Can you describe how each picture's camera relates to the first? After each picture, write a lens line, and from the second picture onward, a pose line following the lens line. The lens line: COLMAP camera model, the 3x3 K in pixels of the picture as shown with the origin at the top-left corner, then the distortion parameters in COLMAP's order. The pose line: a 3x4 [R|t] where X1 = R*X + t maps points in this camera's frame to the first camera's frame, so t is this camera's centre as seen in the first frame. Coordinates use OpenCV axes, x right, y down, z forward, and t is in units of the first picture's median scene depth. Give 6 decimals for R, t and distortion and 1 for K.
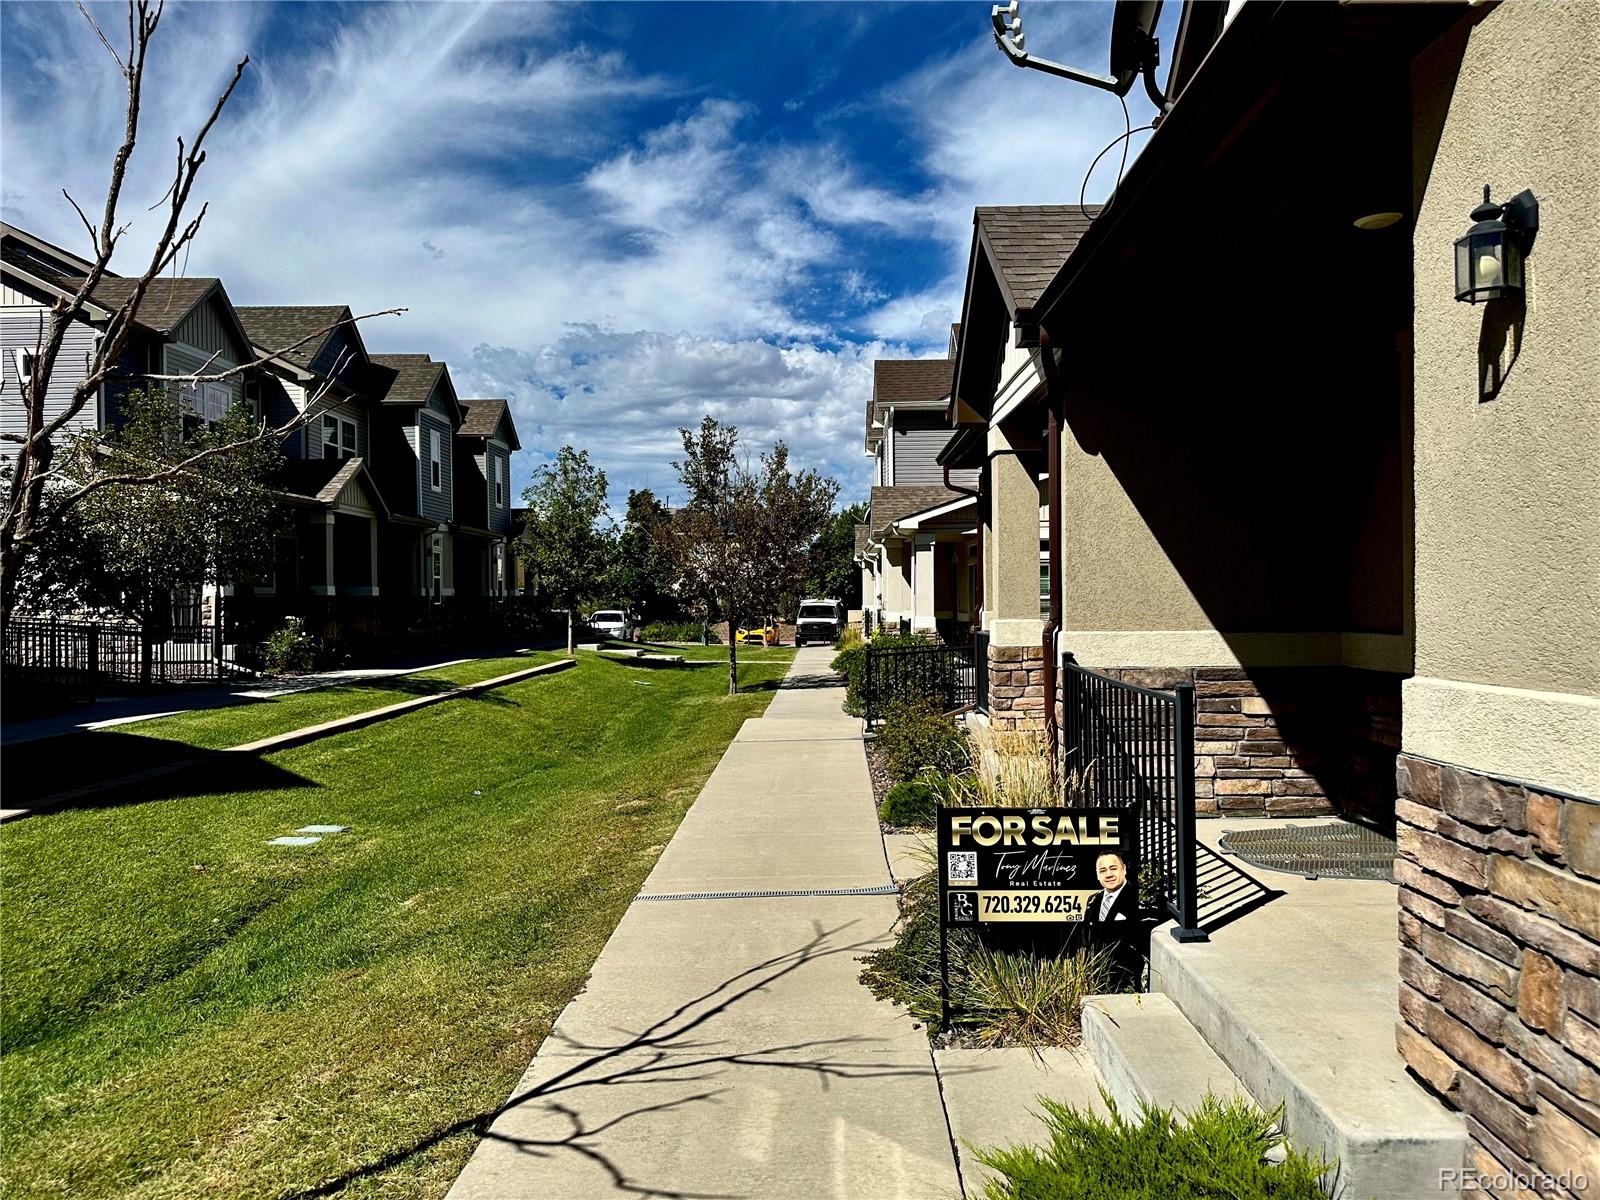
lens RADIAL K [[1121.0, 0, 800.4], [0, 1121.0, 599.7], [0, 0, 1]] dist [0.062788, -0.028466]
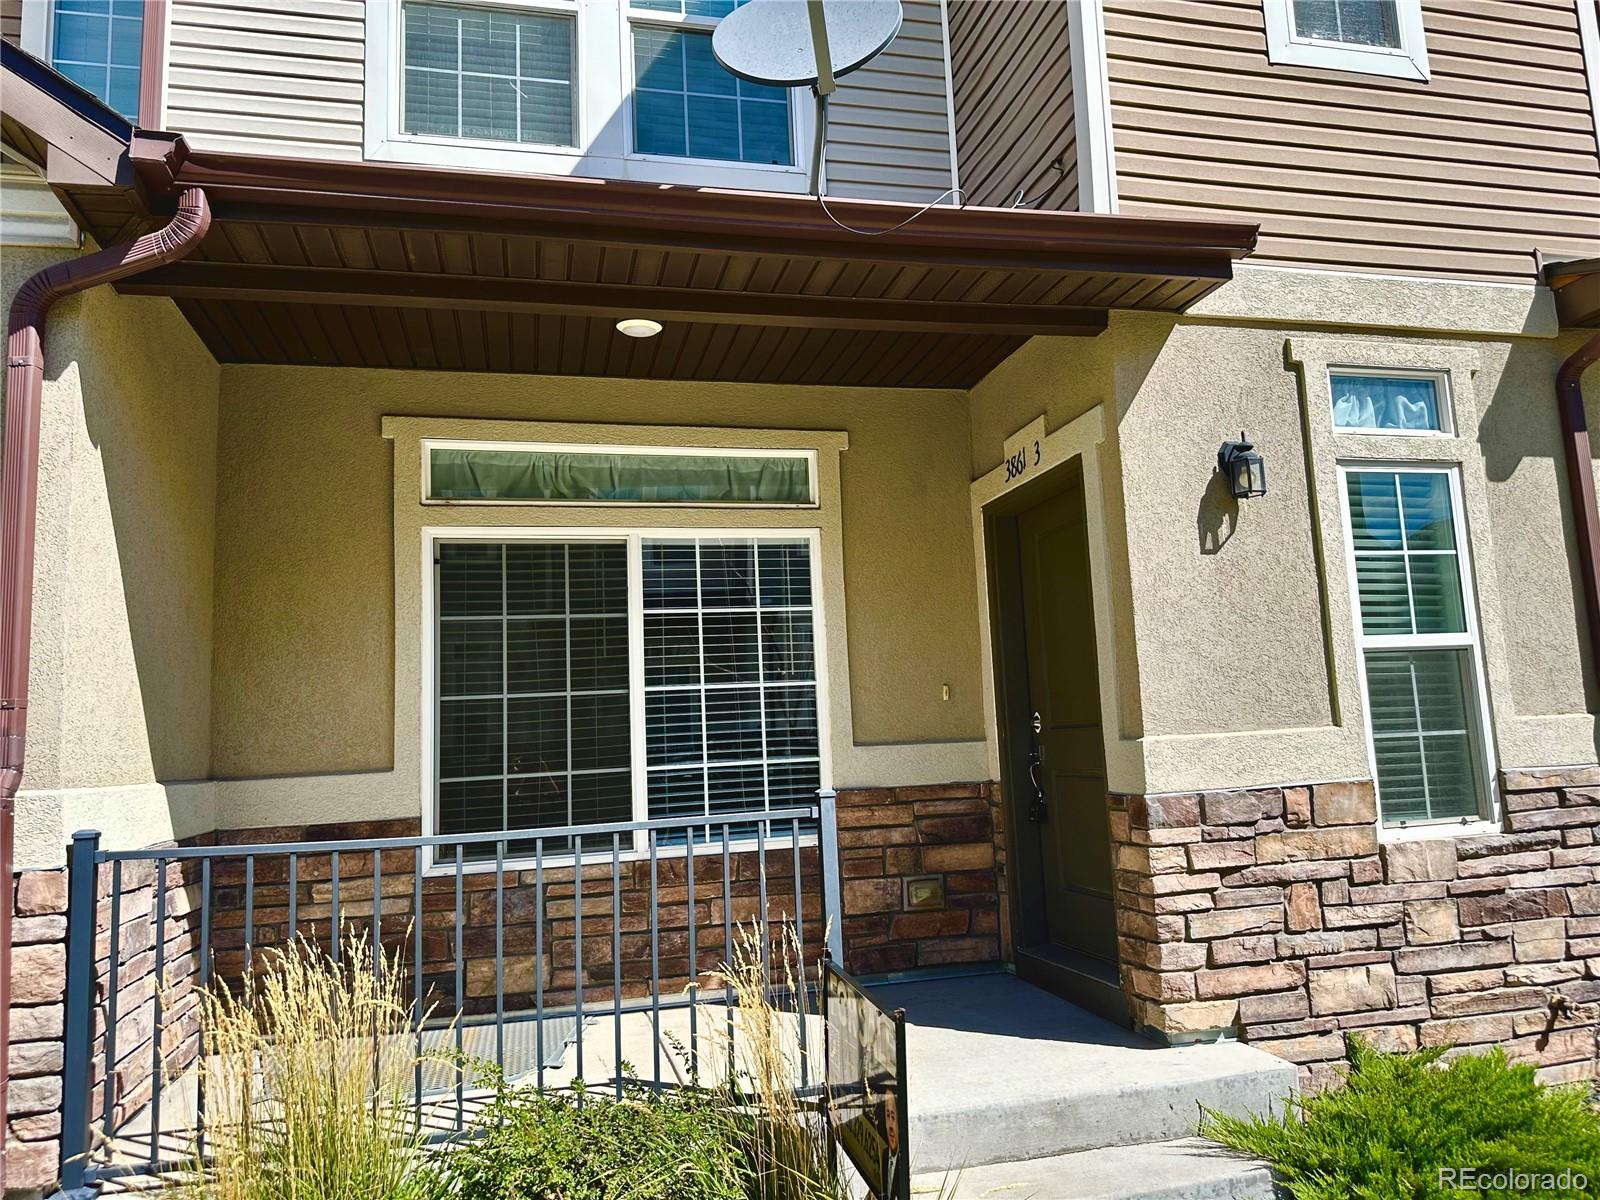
lens RADIAL K [[1121.0, 0, 800.8], [0, 1121.0, 598.1], [0, 0, 1]] dist [0.062788, -0.028466]
pose [[-0.230422, 0.139981, 0.962970, -0.787722], [0.045177, 0.990071, -0.133111, 0.072275], [-0.972042, 0.012833, -0.234458, 1.930251]]
